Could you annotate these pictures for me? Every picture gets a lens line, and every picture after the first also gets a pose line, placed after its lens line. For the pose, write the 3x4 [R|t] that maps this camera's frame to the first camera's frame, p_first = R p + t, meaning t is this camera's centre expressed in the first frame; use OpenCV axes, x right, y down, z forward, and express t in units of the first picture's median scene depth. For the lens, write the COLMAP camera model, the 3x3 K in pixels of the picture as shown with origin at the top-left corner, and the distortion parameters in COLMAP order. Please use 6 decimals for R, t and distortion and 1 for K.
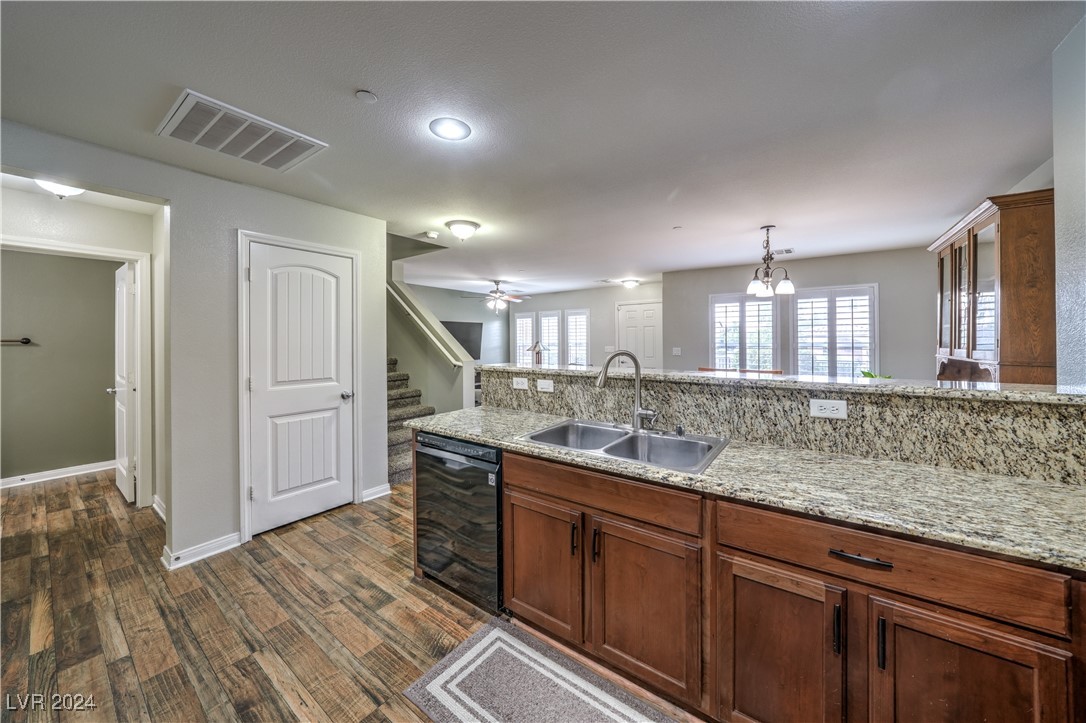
lens RADIAL K [[385.4, 0, 533.1], [0, 385.4, 341.9], [0, 0, 1]] dist [-0.015509, 0.002572]
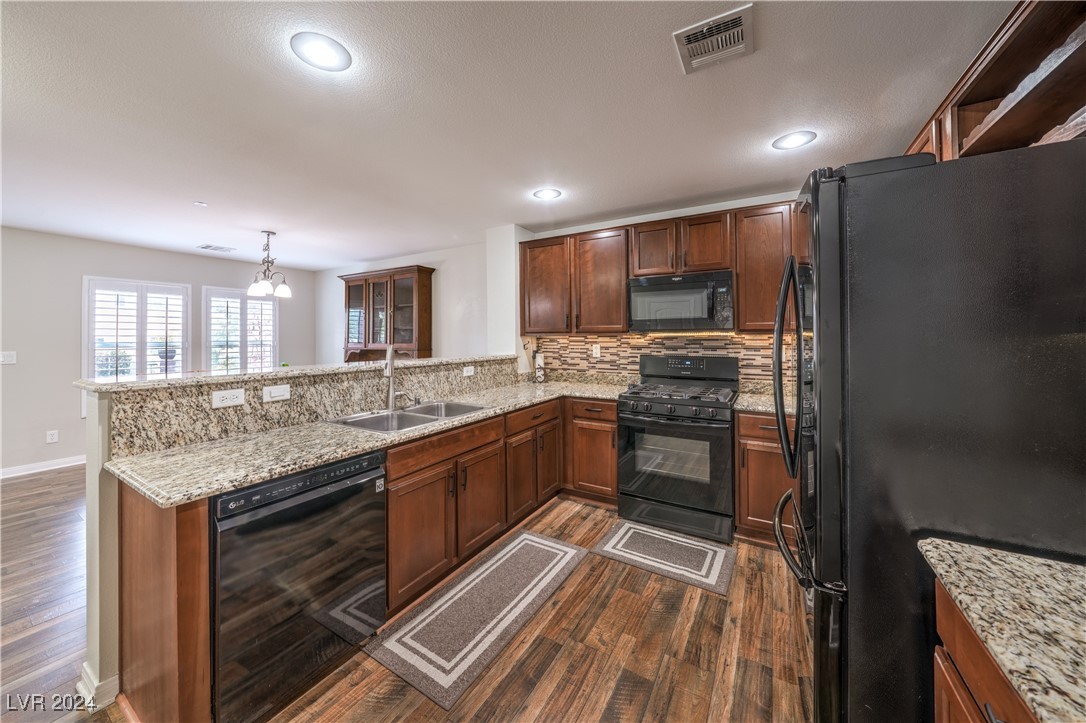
lens RADIAL K [[385.4, 0, 539.0], [0, 385.4, 336.5], [0, 0, 1]] dist [-0.015509, 0.002572]
pose [[-0.100233, 0.005727, 0.994948, -0.812431], [0.008137, 0.999955, -0.004936, 0.005001], [-0.994931, 0.007601, -0.100275, 0.540389]]
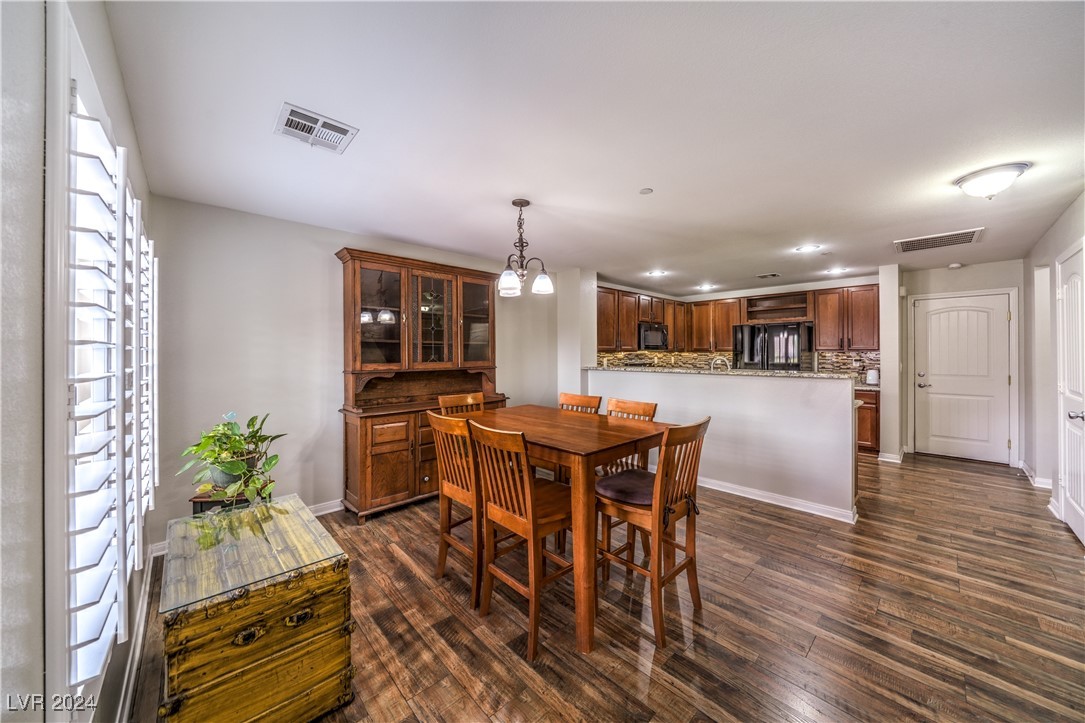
lens RADIAL K [[385.1, 0, 535.4], [0, 385.1, 357.1], [0, 0, 1]] dist [-0.015509, 0.002572]
pose [[-0.984203, 0.004779, 0.176979, 0.715468], [0.007317, 0.999880, 0.013690, -0.011367], [-0.176893, 0.014769, -0.984119, 2.686323]]
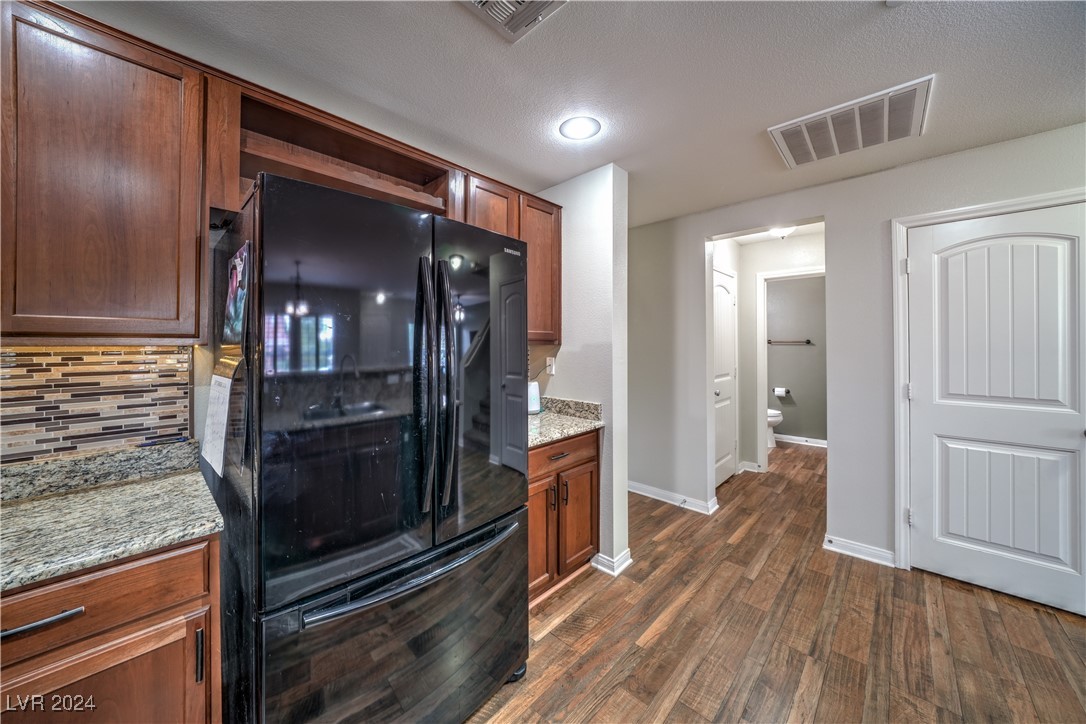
lens RADIAL K [[385.4, 0, 551.1], [0, 385.4, 342.5], [0, 0, 1]] dist [-0.015509, 0.002572]
pose [[-0.103223, 0.000631, -0.994658, 0.229879], [-0.001545, 0.999998, 0.000795, -0.001017], [0.994657, 0.001619, -0.103222, 0.304960]]
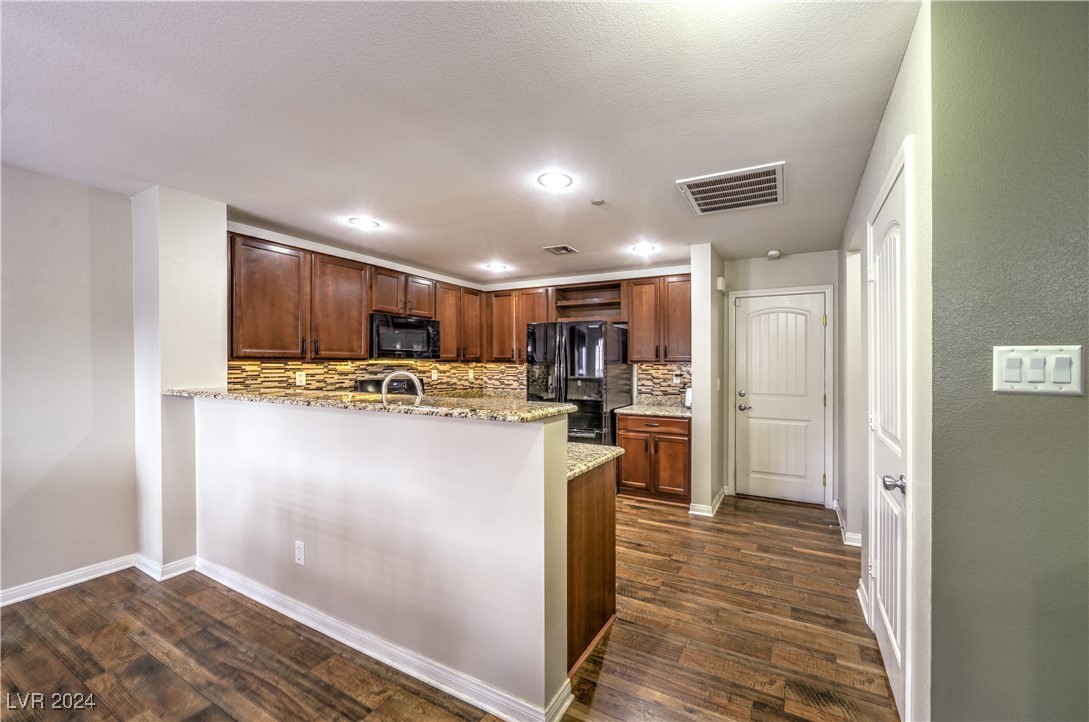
lens RADIAL K [[418.5, 0, 594.0], [0, 418.5, 370.1], [0, 0, 1]] dist [-0.006262, -0.000897]
pose [[-0.982311, 0.002165, -0.187244, -0.065146], [-0.001193, 0.999841, 0.017817, -0.003128], [0.187253, 0.017726, -0.982152, 1.872132]]
